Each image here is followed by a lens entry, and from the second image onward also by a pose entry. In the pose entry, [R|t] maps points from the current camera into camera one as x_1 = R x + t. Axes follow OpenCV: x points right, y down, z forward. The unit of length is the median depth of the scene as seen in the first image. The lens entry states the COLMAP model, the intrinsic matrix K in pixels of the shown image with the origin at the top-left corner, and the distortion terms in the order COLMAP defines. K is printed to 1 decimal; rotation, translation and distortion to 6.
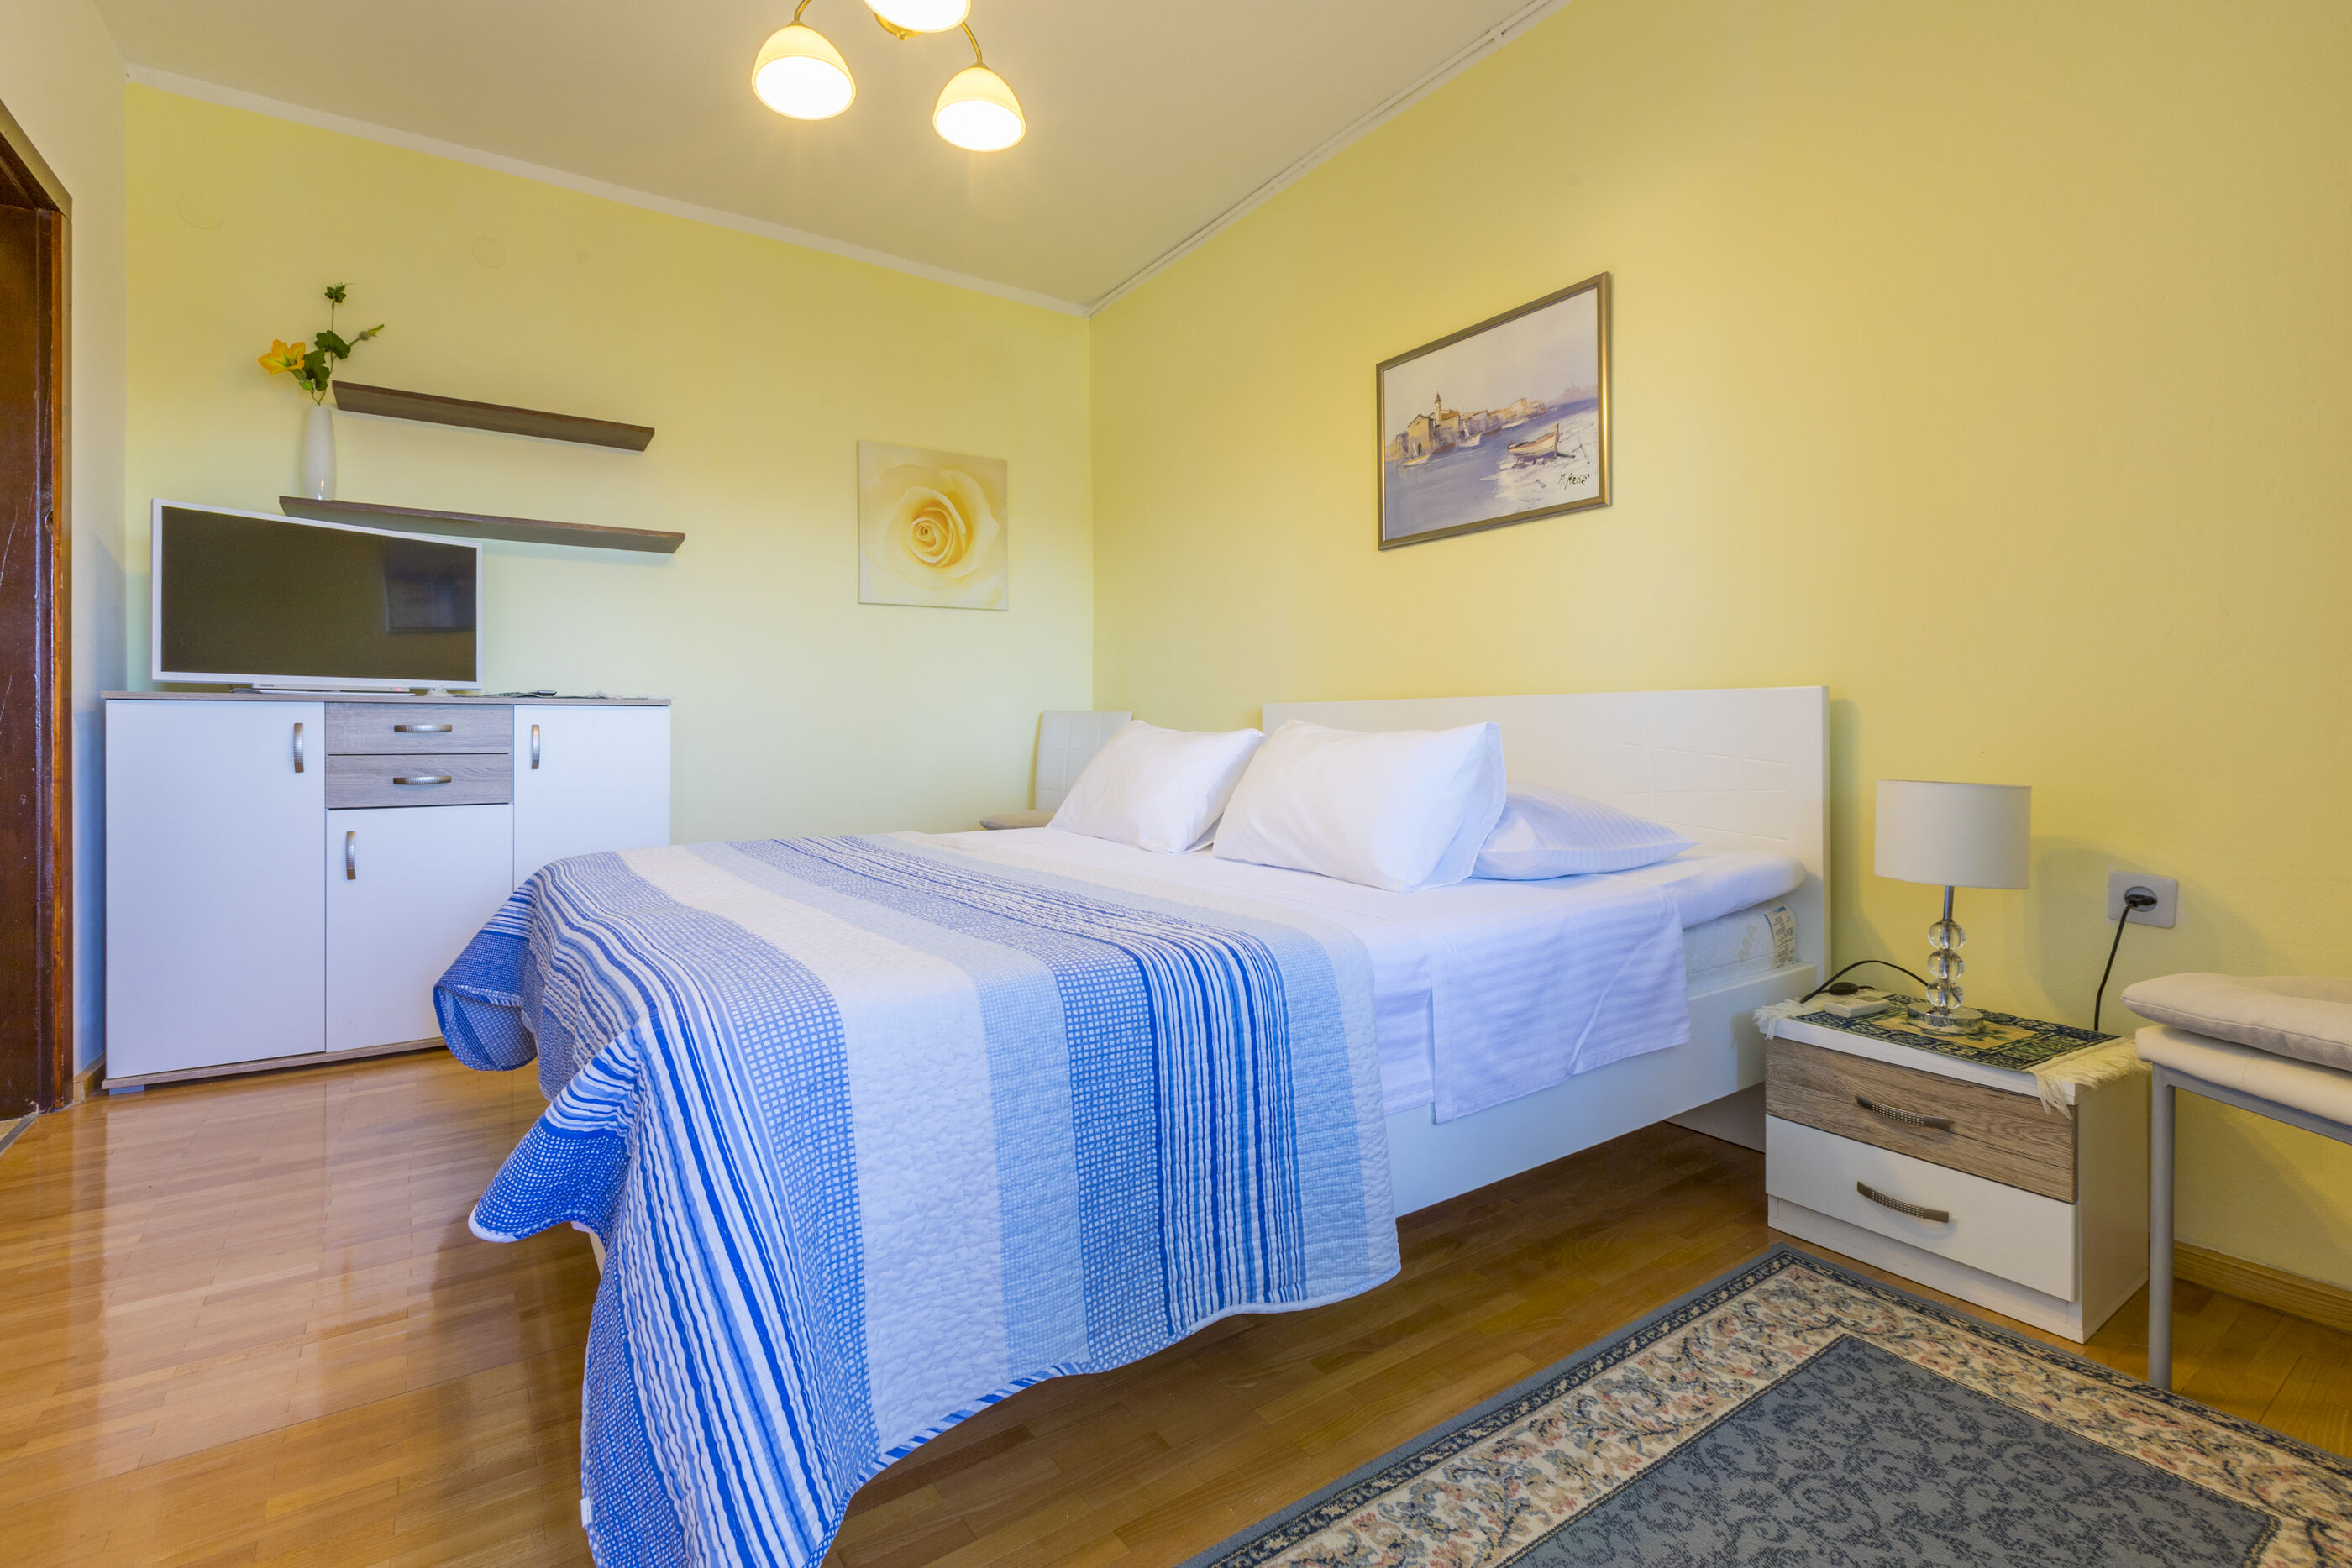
lens RADIAL K [[1074.0, 0, 1158.9], [0, 1074.0, 725.9], [0, 0, 1]] dist [0.004590, -0.000228]
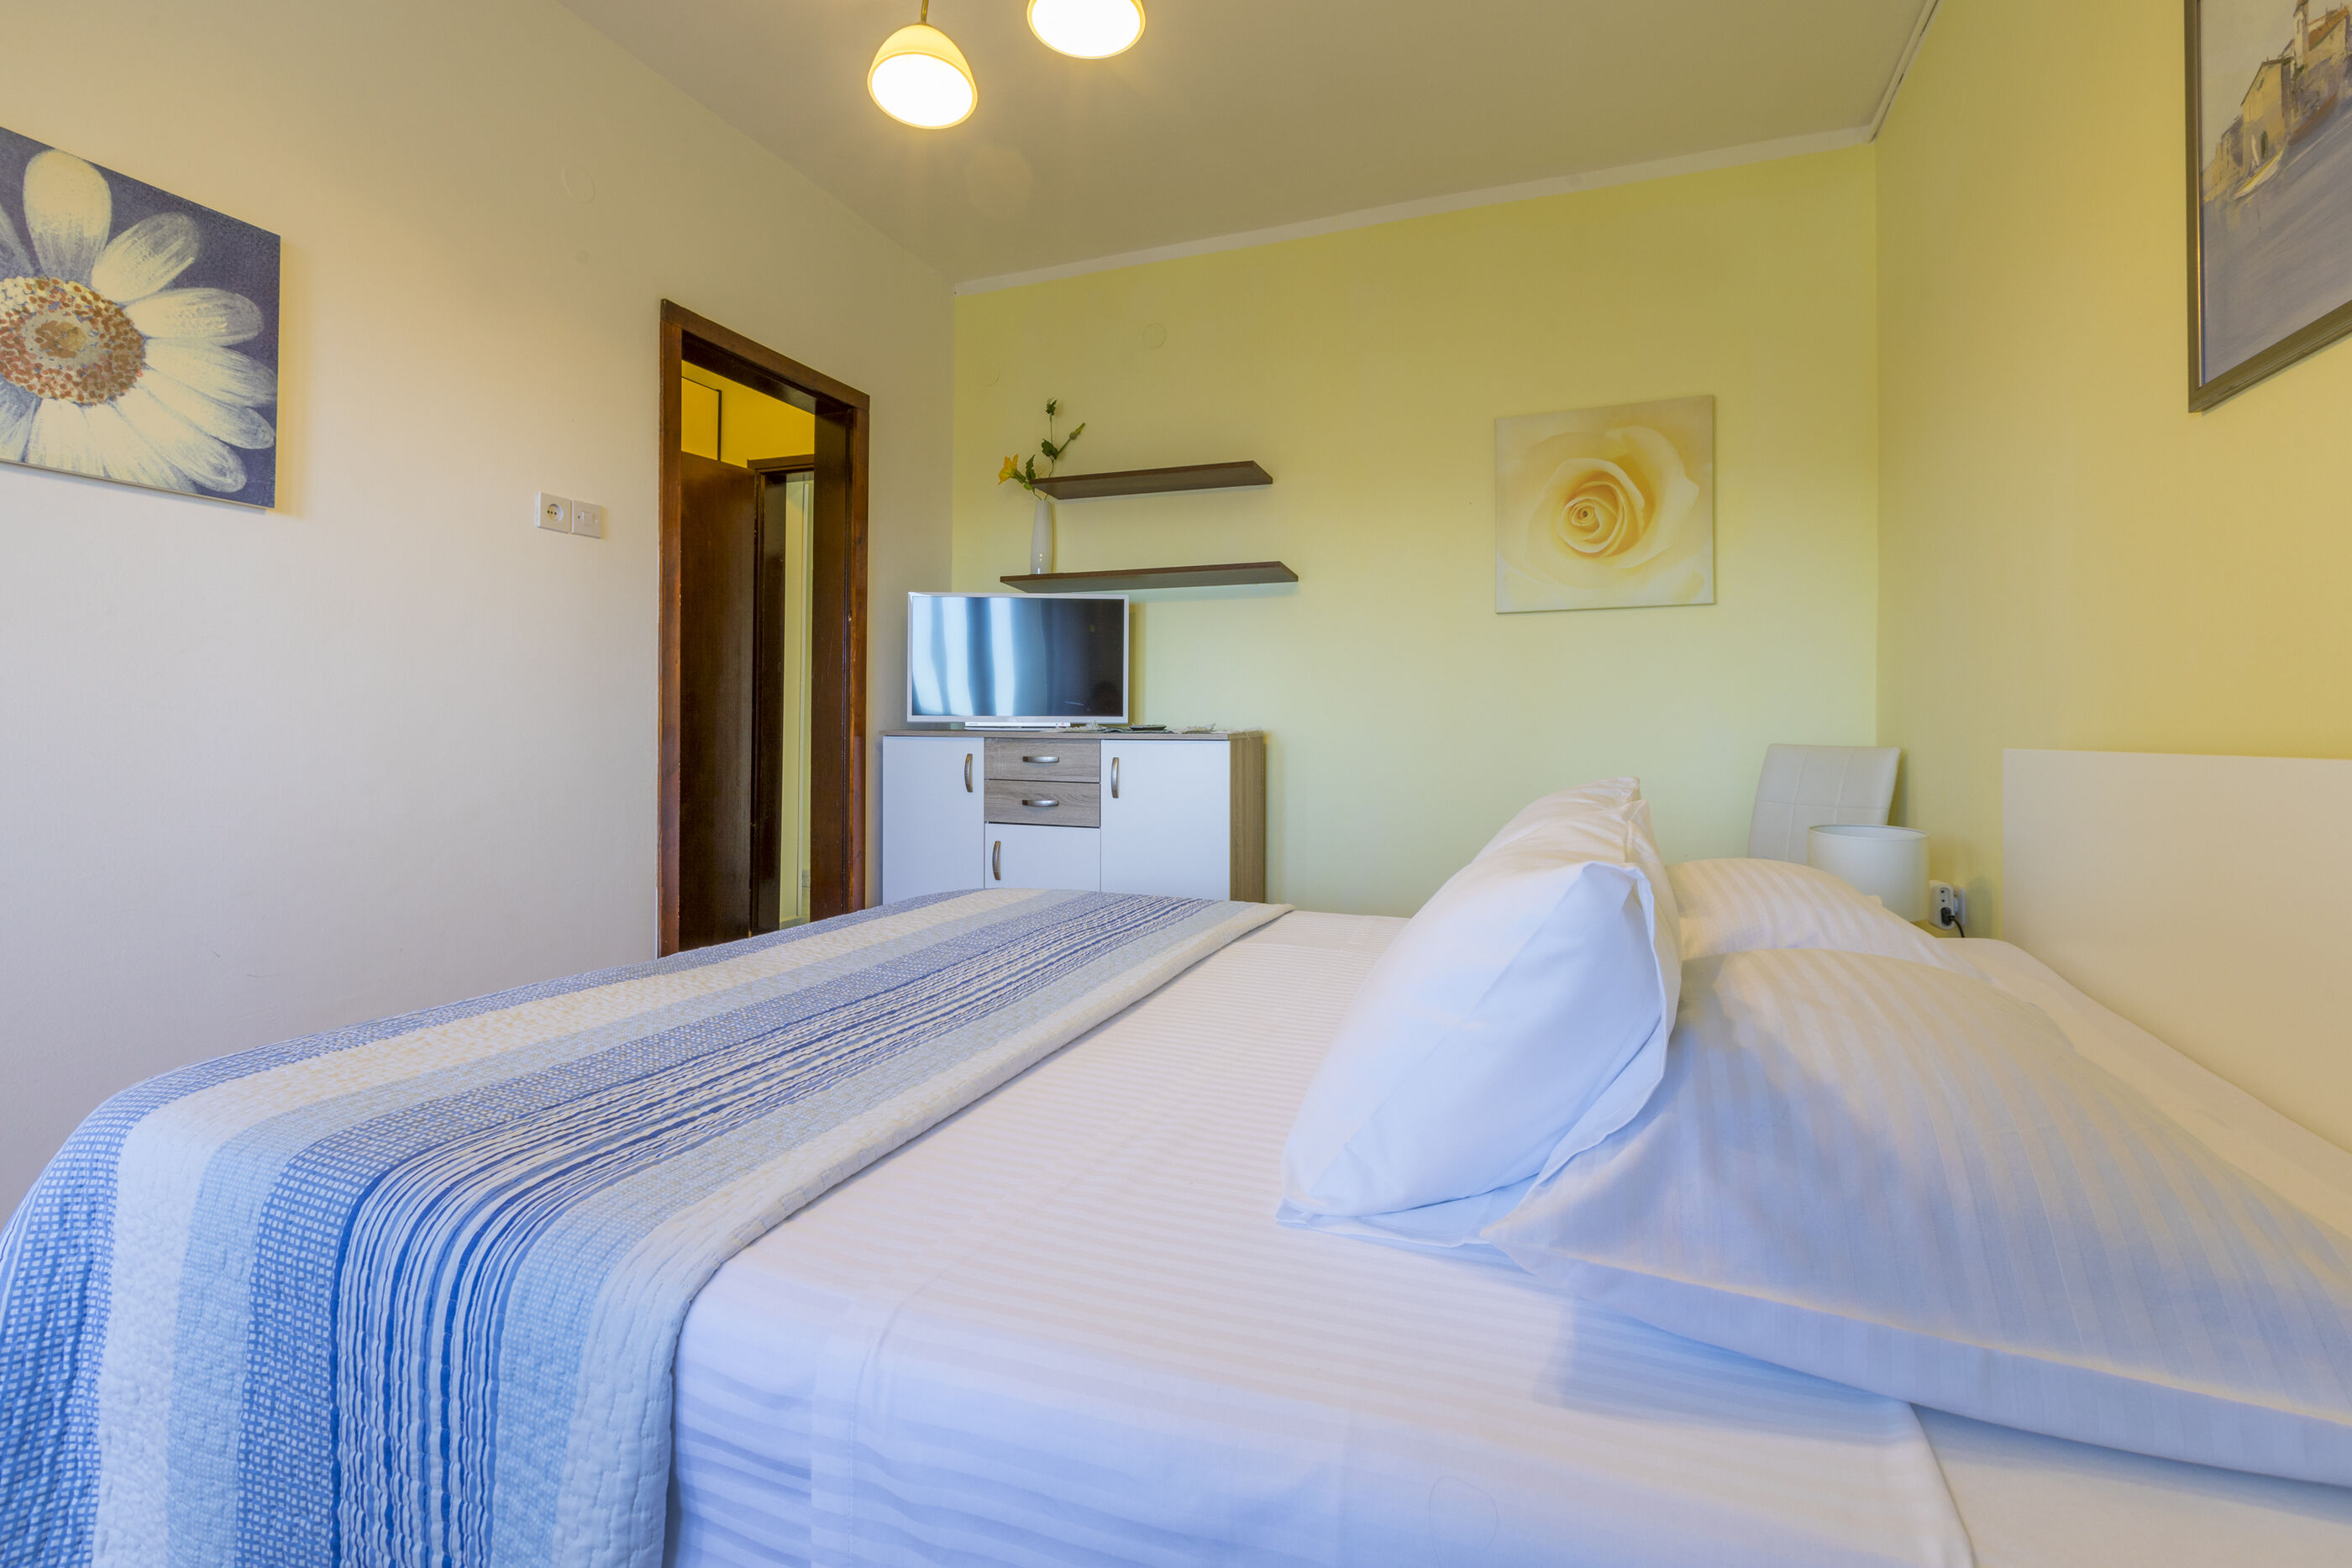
lens RADIAL K [[1074.0, 0, 1168.0], [0, 1074.0, 708.6], [0, 0, 1]] dist [0.004590, -0.000228]
pose [[0.553532, -0.008405, -0.832786, 0.360100], [-0.009305, 0.999824, -0.016275, -0.033746], [0.832776, 0.016758, 0.553356, 0.439184]]
